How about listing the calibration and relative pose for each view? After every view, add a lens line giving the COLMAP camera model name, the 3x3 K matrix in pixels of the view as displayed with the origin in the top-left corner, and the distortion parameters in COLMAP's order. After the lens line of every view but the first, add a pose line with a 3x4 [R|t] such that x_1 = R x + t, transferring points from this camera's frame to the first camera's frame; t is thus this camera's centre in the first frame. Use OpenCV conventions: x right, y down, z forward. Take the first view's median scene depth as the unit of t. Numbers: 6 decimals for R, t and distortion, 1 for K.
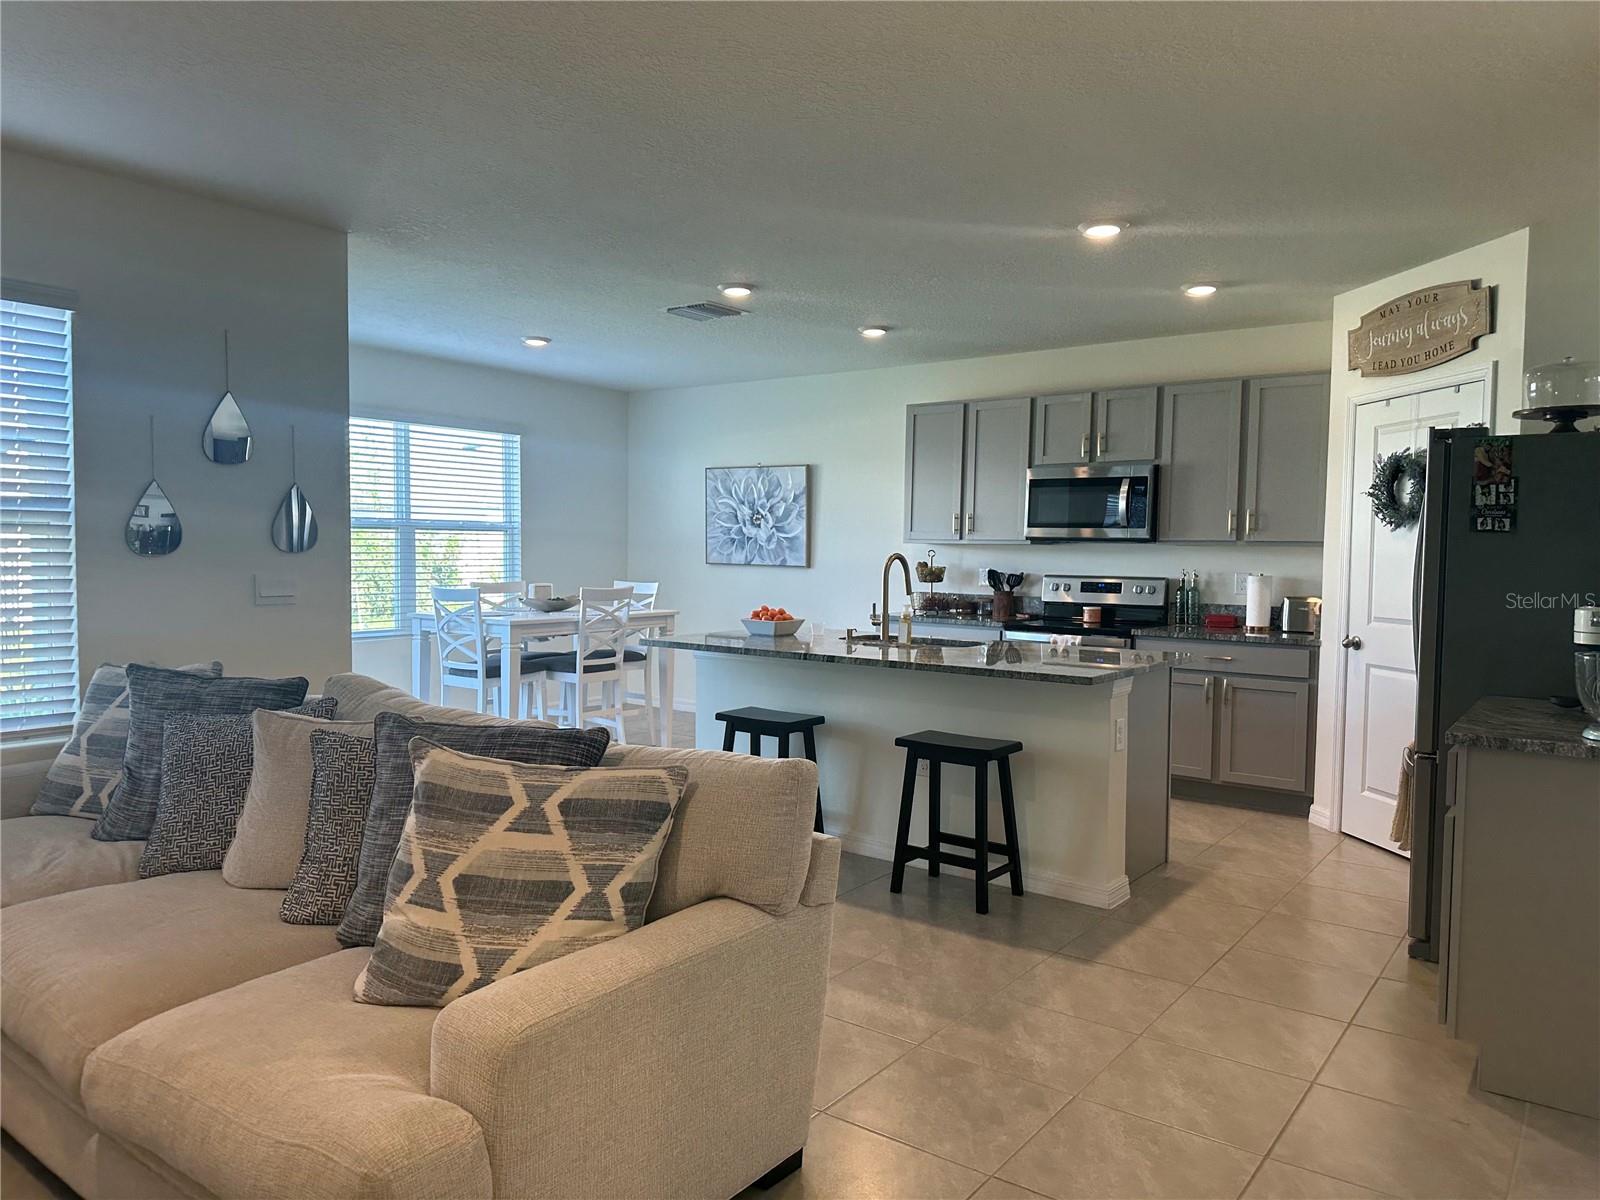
lens RADIAL K [[1110.7, 0, 789.6], [0, 1110.7, 596.1], [0, 0, 1]] dist [0.037462, -0.032303]
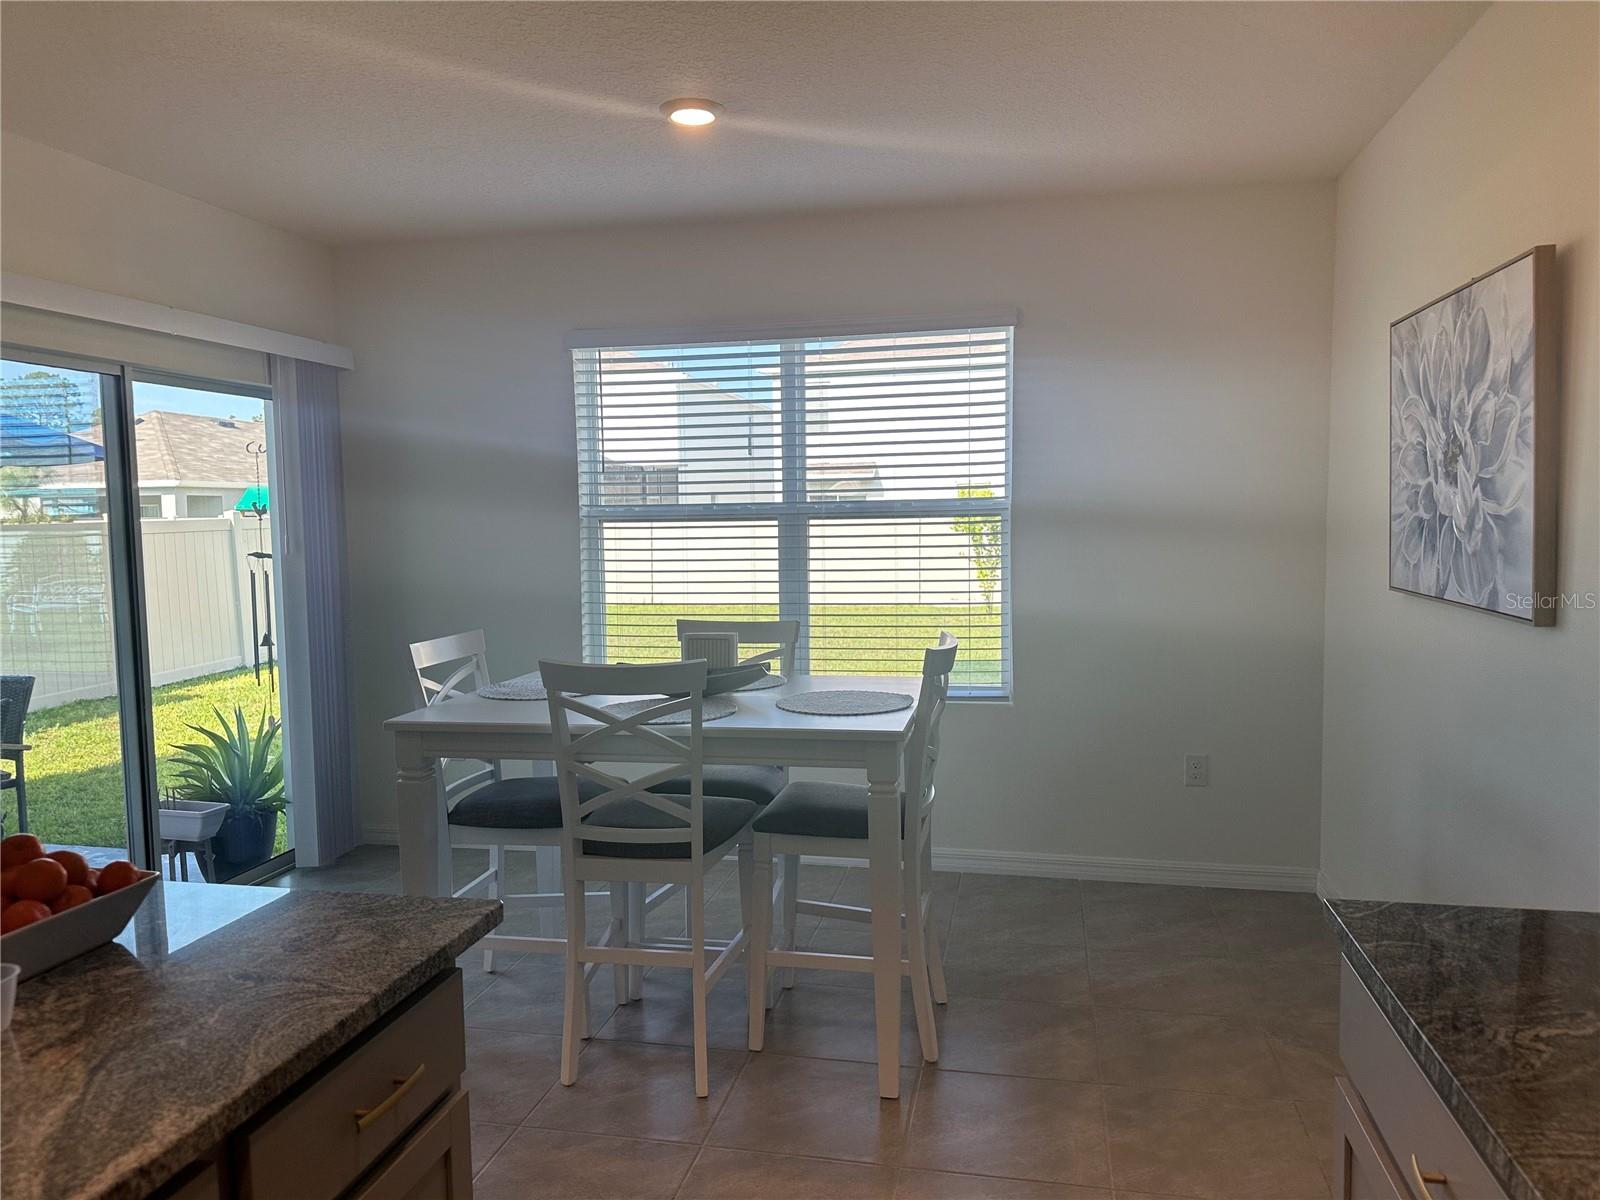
lens RADIAL K [[1110.7, 0, 804.4], [0, 1110.7, 598.0], [0, 0, 1]] dist [0.037462, -0.032303]
pose [[0.428290, 0.045408, -0.902500, 0.247451], [-0.019908, 0.998968, 0.040814, -0.052267], [0.903422, 0.000487, 0.428752, 0.929449]]
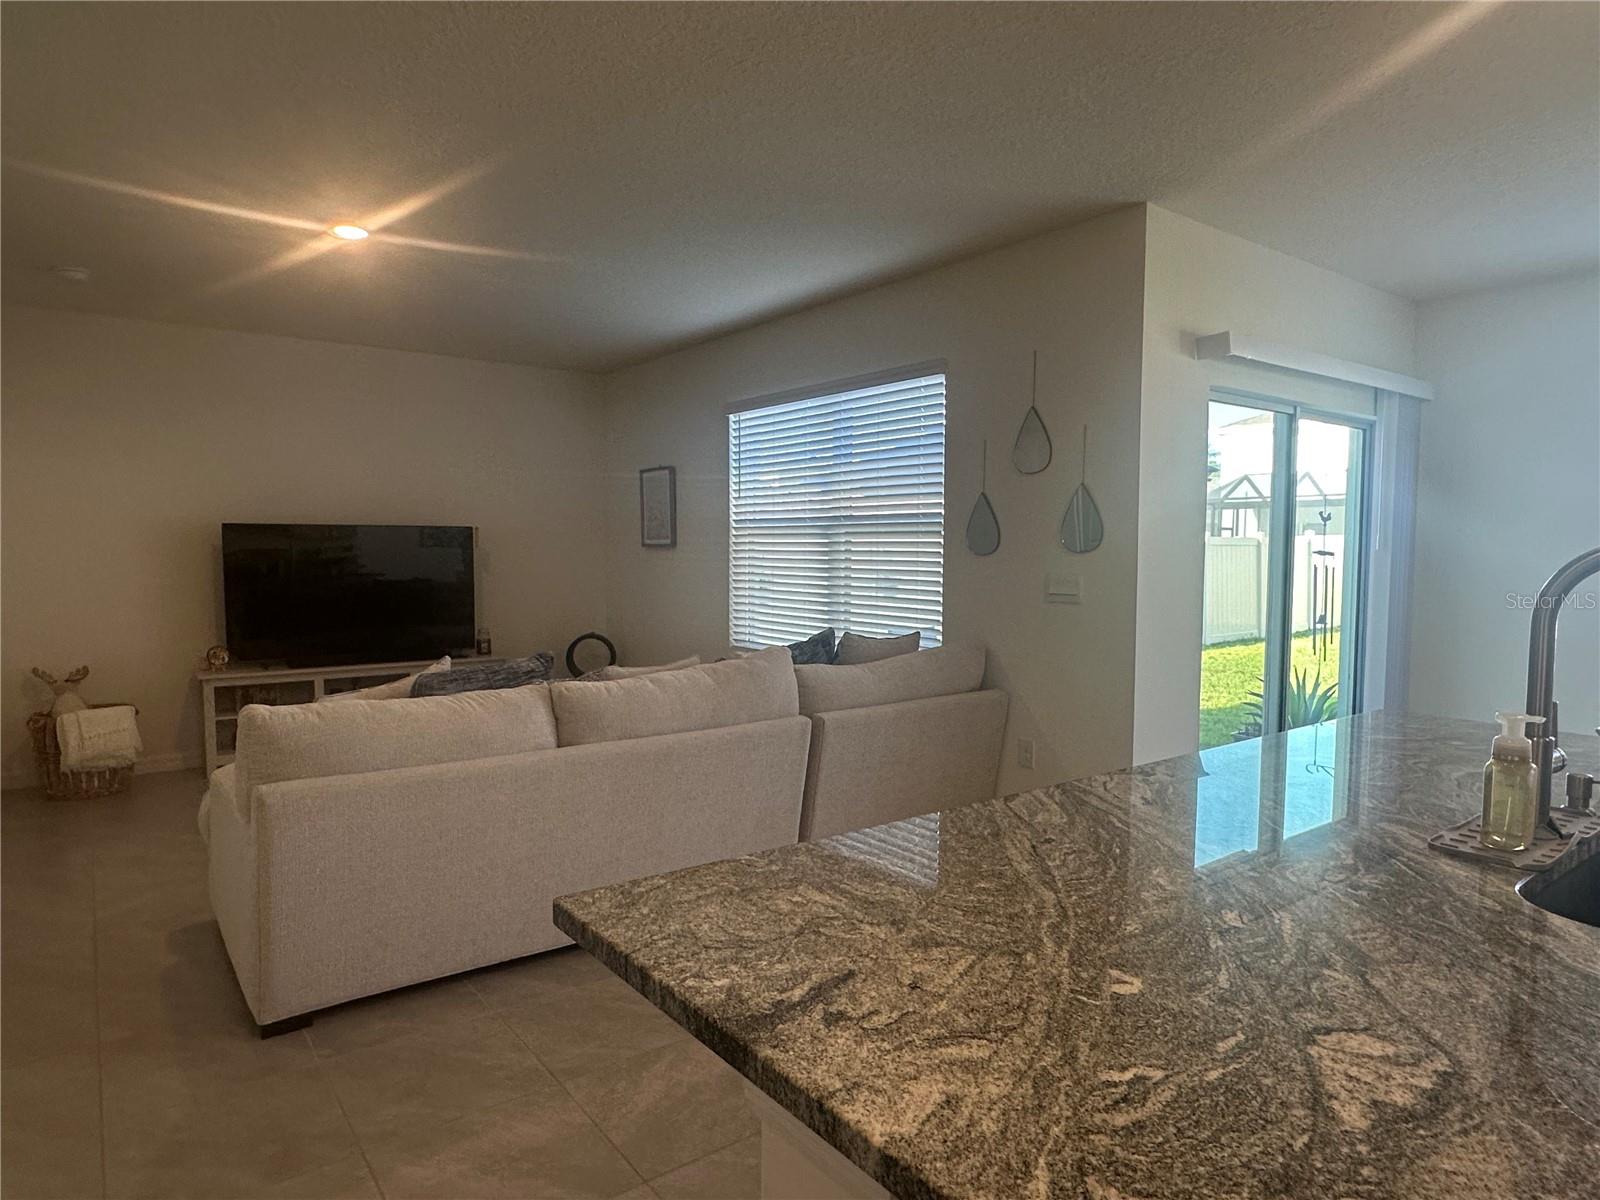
lens RADIAL K [[944.2, 0, 797.4], [0, 944.2, 603.4], [0, 0, 1]] dist [-0.004232, 0.000136]
pose [[-0.267768, 0.040403, -0.962636, 0.313451], [-0.059872, 0.996492, 0.058478, -0.019437], [0.961621, 0.073293, -0.264409, 0.698556]]
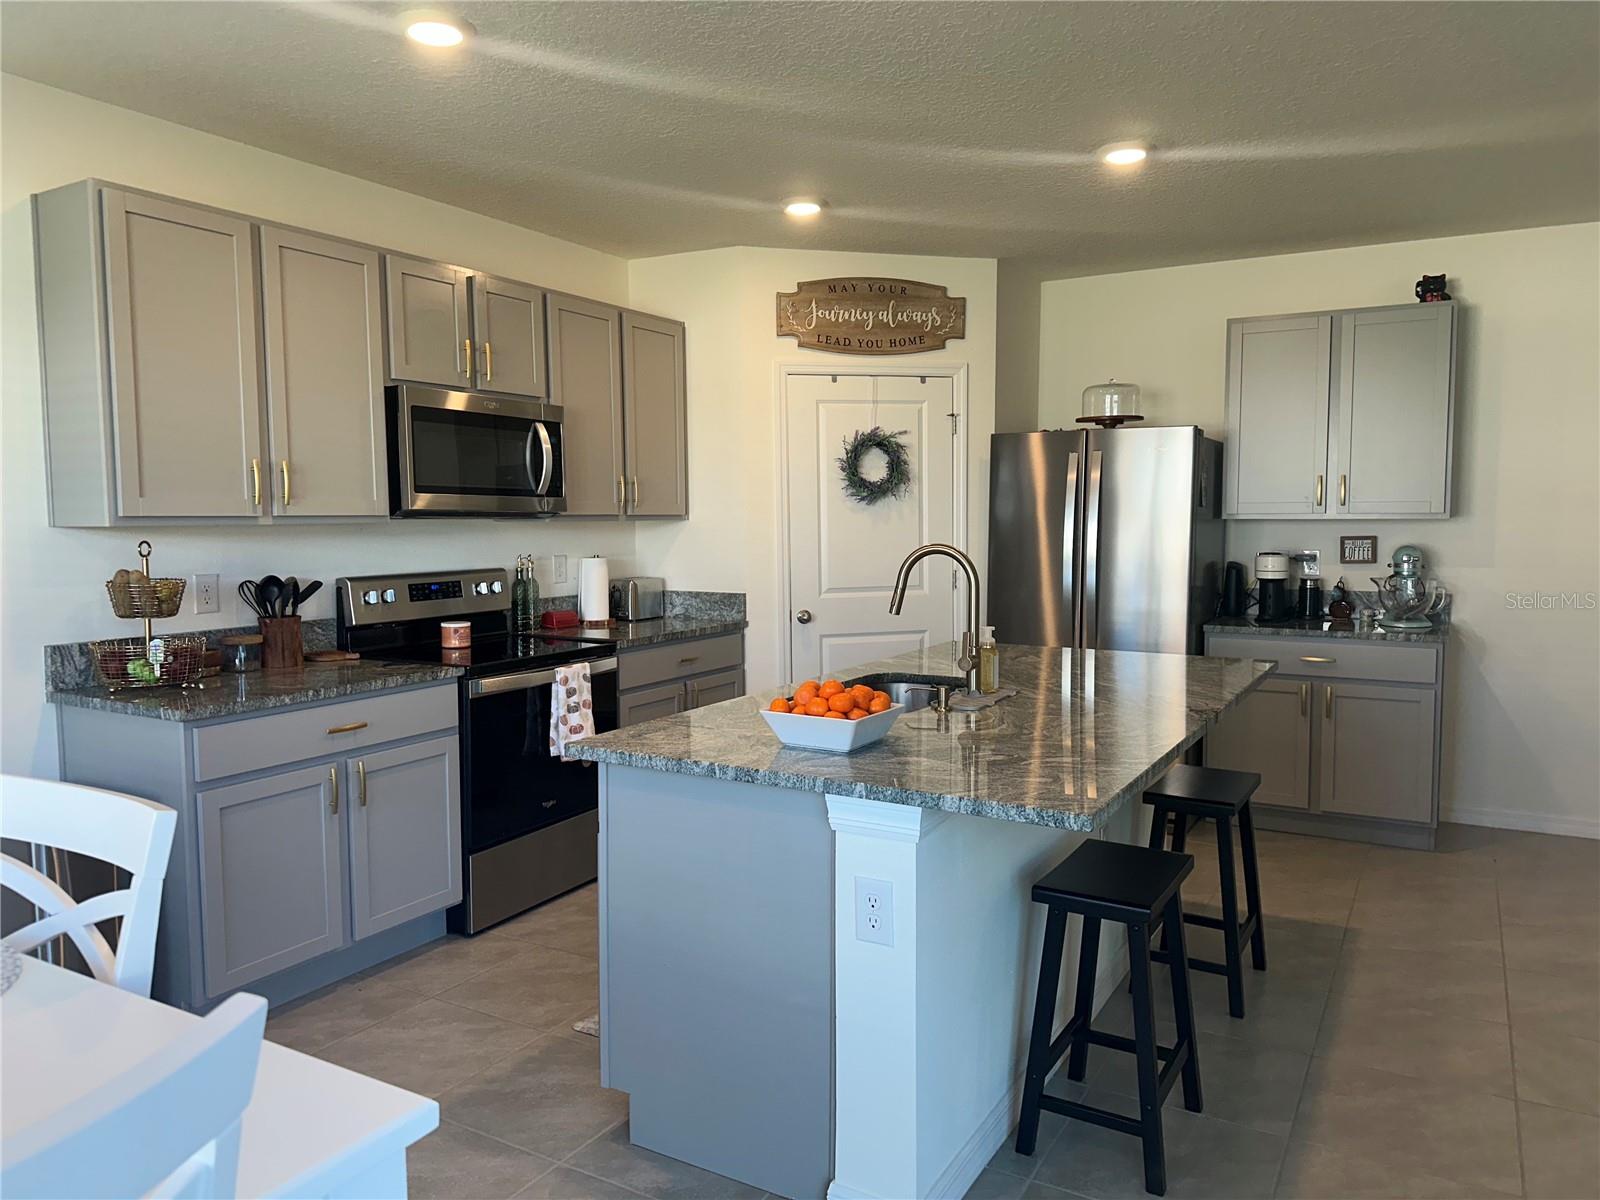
lens RADIAL K [[1110.7, 0, 798.7], [0, 1110.7, 603.6], [0, 0, 1]] dist [0.037462, -0.032303]
pose [[-0.121332, -0.088657, 0.988645, -0.387821], [0.050673, 0.994151, 0.095370, -0.053350], [-0.991318, 0.061669, -0.116129, 0.933113]]
